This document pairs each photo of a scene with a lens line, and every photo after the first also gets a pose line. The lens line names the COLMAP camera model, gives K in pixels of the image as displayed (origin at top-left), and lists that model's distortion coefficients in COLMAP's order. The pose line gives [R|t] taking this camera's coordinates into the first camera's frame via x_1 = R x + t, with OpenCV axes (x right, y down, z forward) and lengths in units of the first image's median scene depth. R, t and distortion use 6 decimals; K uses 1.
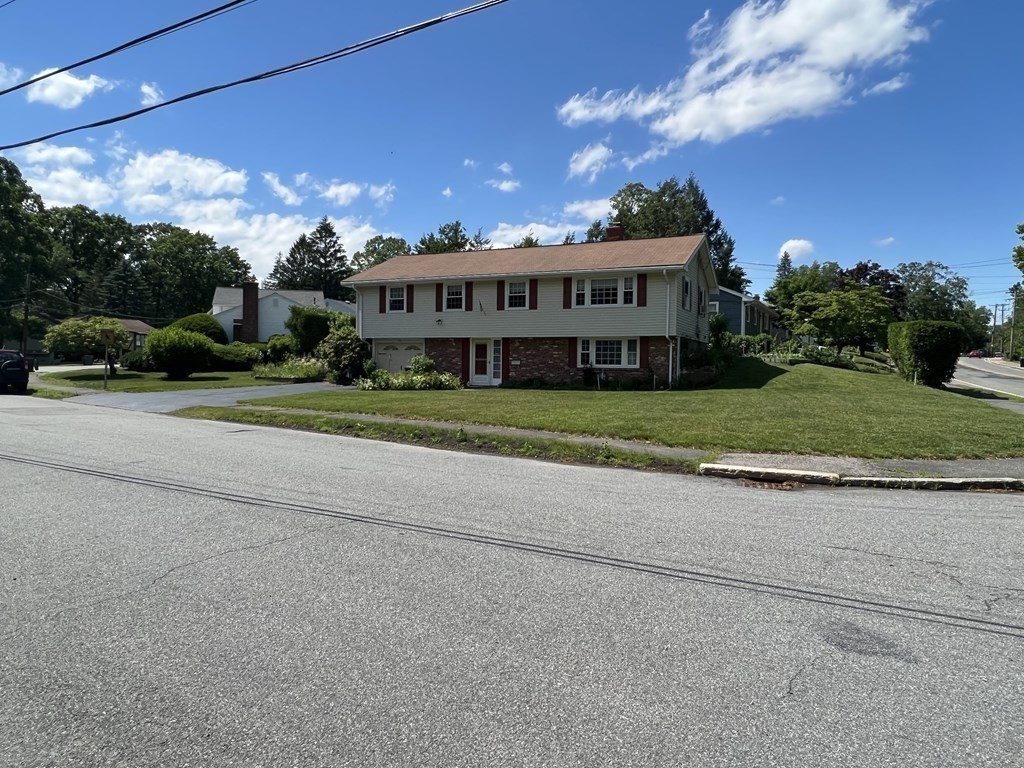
lens RADIAL K [[655.6, 0, 512.7], [0, 655.6, 382.4], [0, 0, 1]] dist [-0.004025, -0.000064]
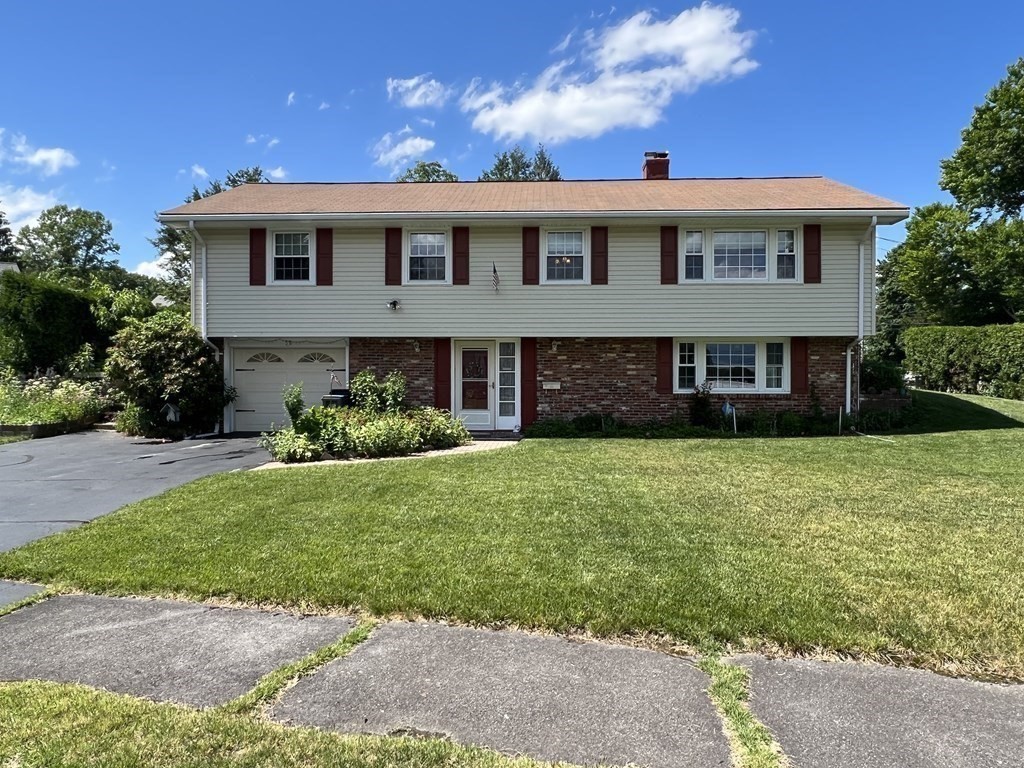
lens RADIAL K [[718.2, 0, 513.1], [0, 718.2, 384.6], [0, 0, 1]] dist [-0.003531, -0.007403]
pose [[0.926638, -0.013130, 0.375726, -0.234346], [0.020149, 0.999688, -0.014758, -0.022736], [-0.375415, 0.021246, 0.926613, 0.467478]]
